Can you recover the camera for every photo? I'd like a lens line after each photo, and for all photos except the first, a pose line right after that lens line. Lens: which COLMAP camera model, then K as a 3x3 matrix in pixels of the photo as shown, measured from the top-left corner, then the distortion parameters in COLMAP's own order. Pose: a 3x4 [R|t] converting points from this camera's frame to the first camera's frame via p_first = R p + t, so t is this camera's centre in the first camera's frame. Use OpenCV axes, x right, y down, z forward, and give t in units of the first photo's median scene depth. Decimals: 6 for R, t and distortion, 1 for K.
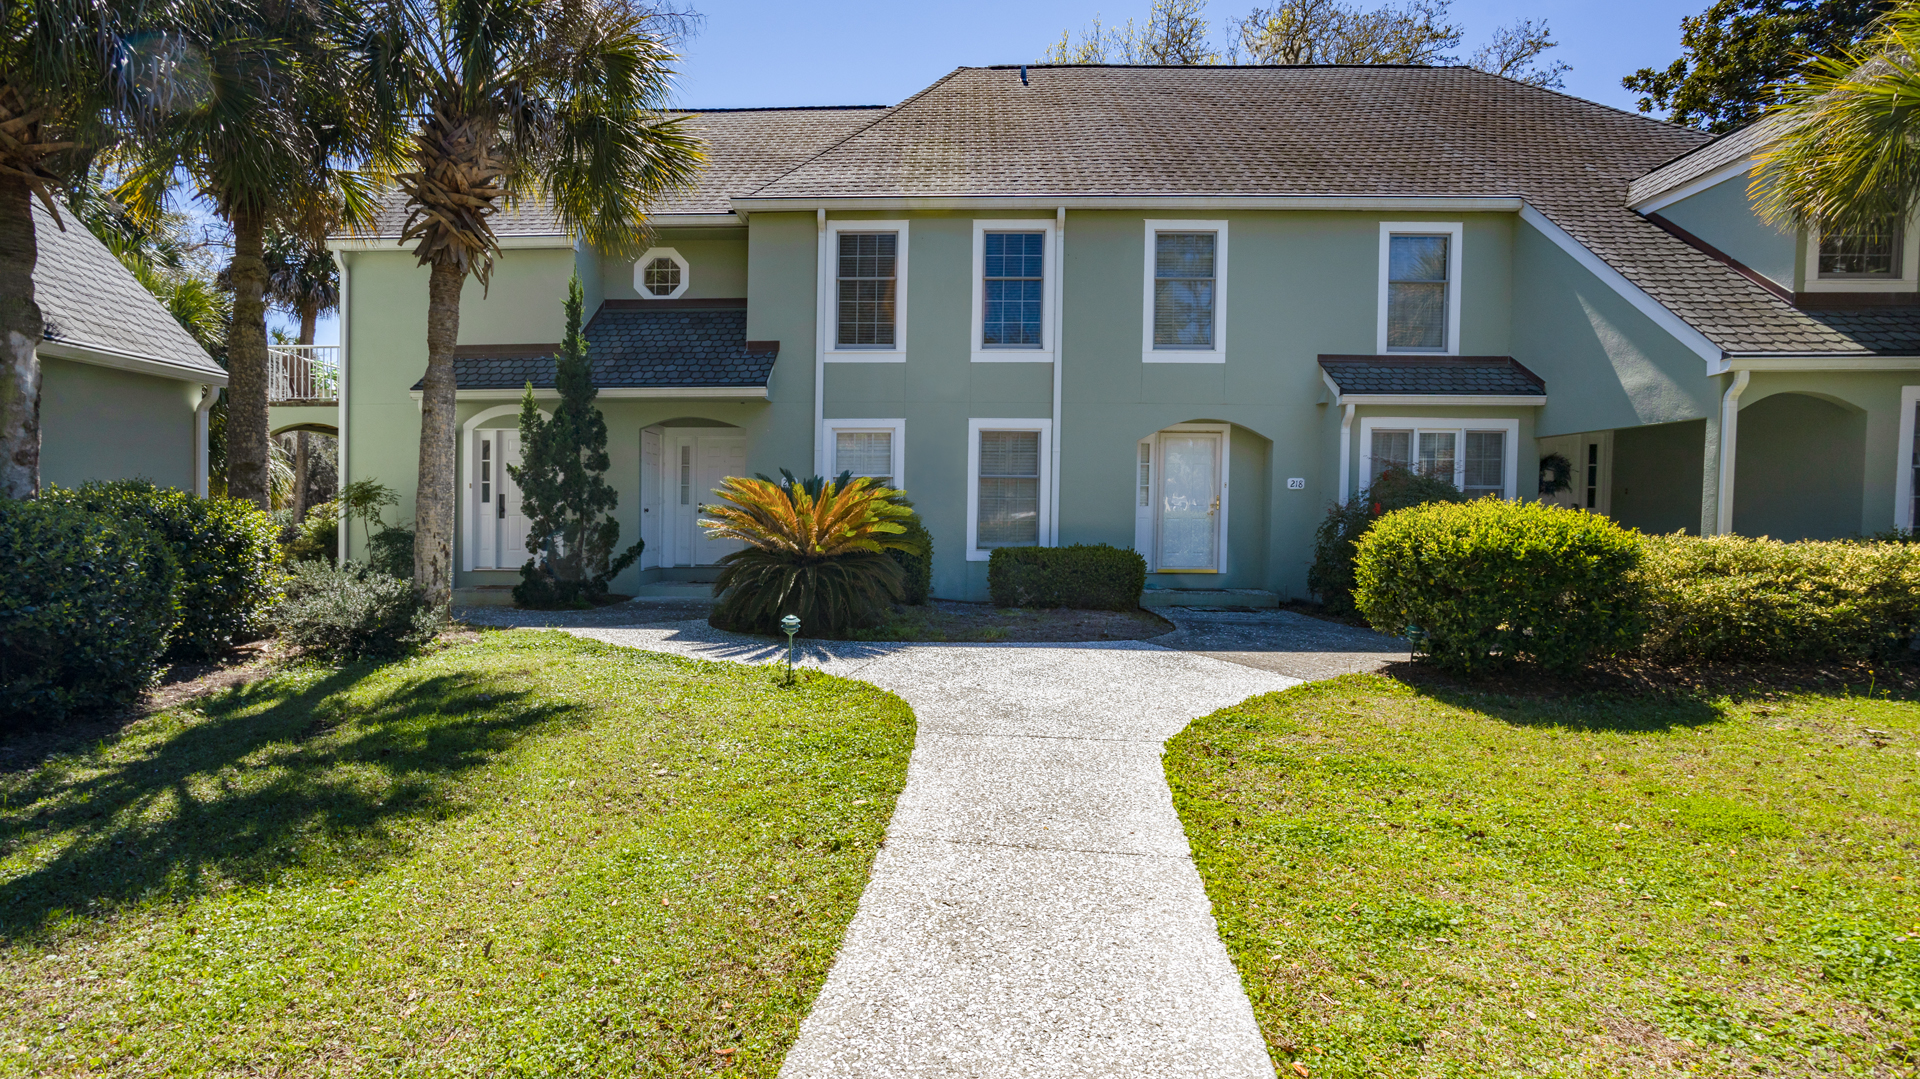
lens RADIAL K [[937.1, 0, 958.0], [0, 937.1, 536.3], [0, 0, 1]] dist [-0.002217, 0.000022]
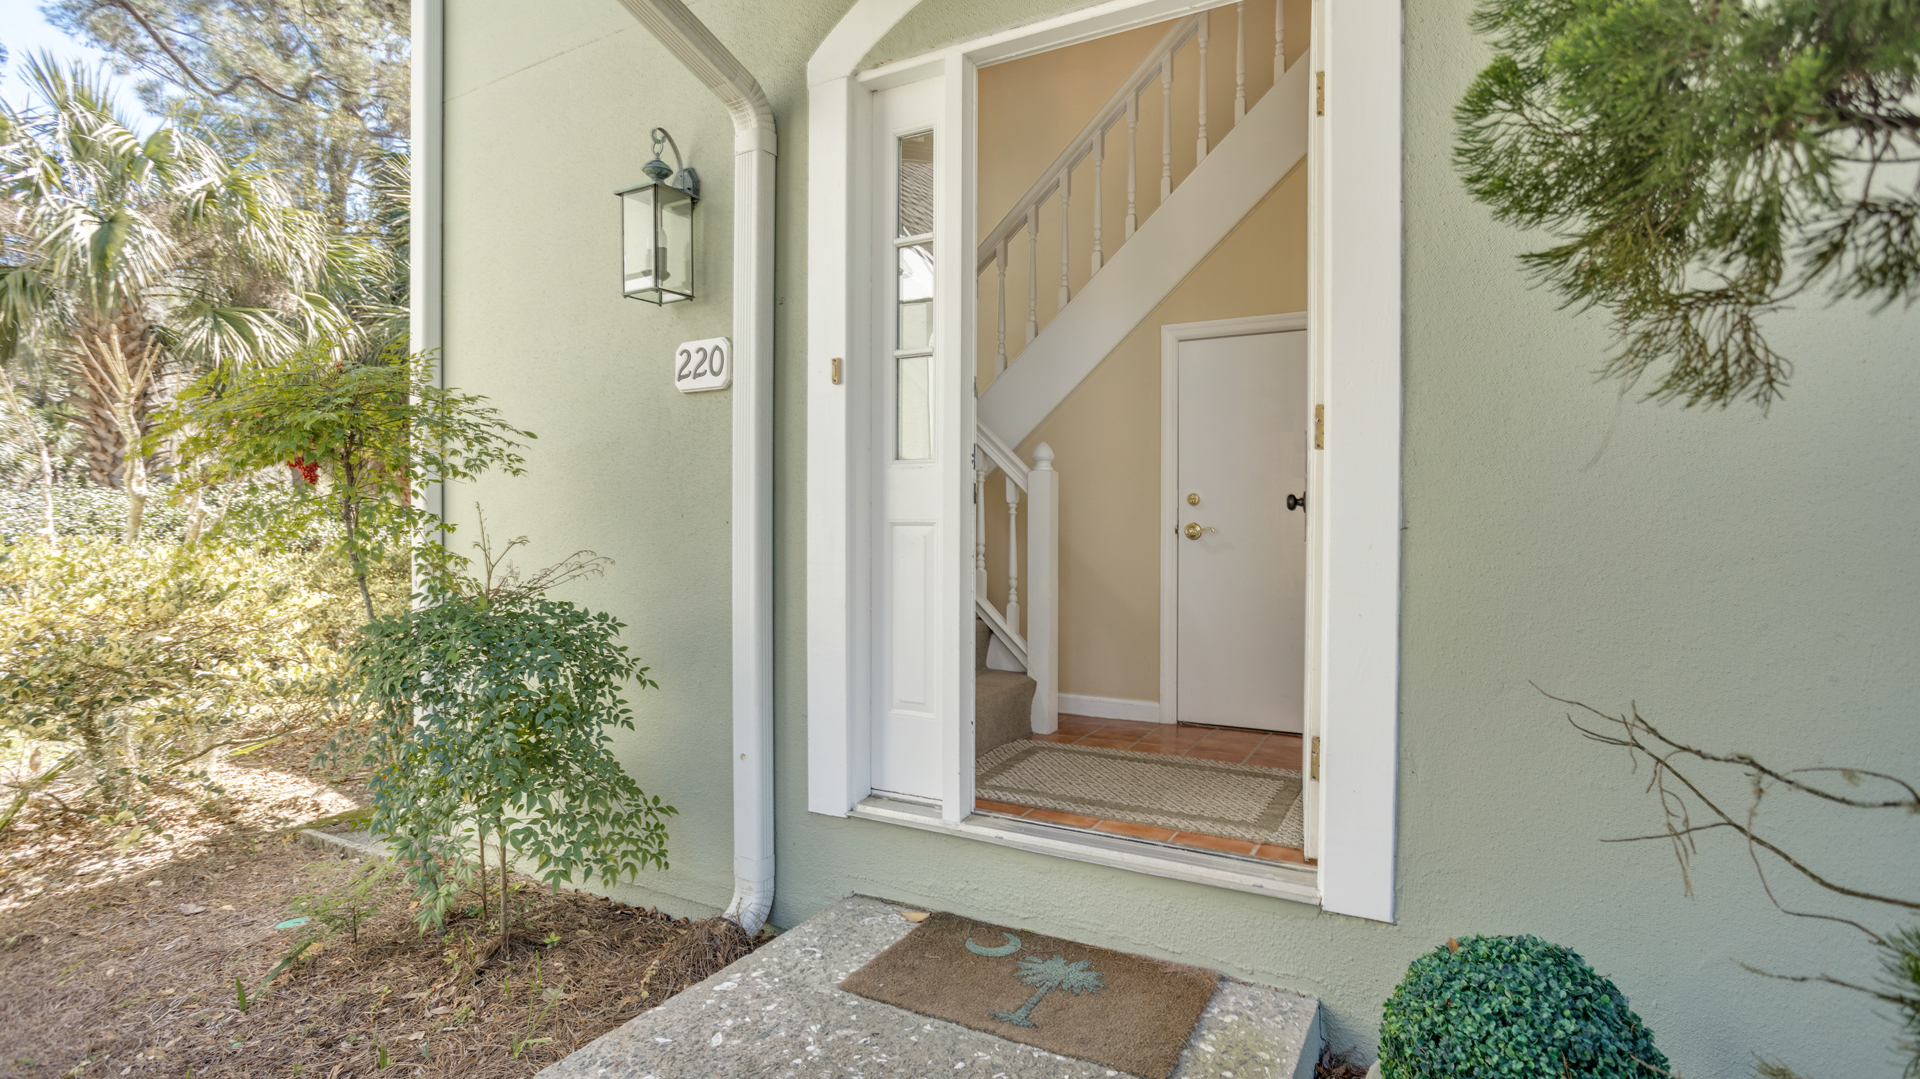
lens RADIAL K [[937.1, 0, 957.7], [0, 937.1, 537.9], [0, 0, 1]] dist [-0.002217, 0.000022]
pose [[0.901014, -0.001685, -0.433787, -0.416539], [-0.005483, 0.999868, -0.015272, -0.017430], [0.433756, 0.016139, 0.900886, 0.839450]]
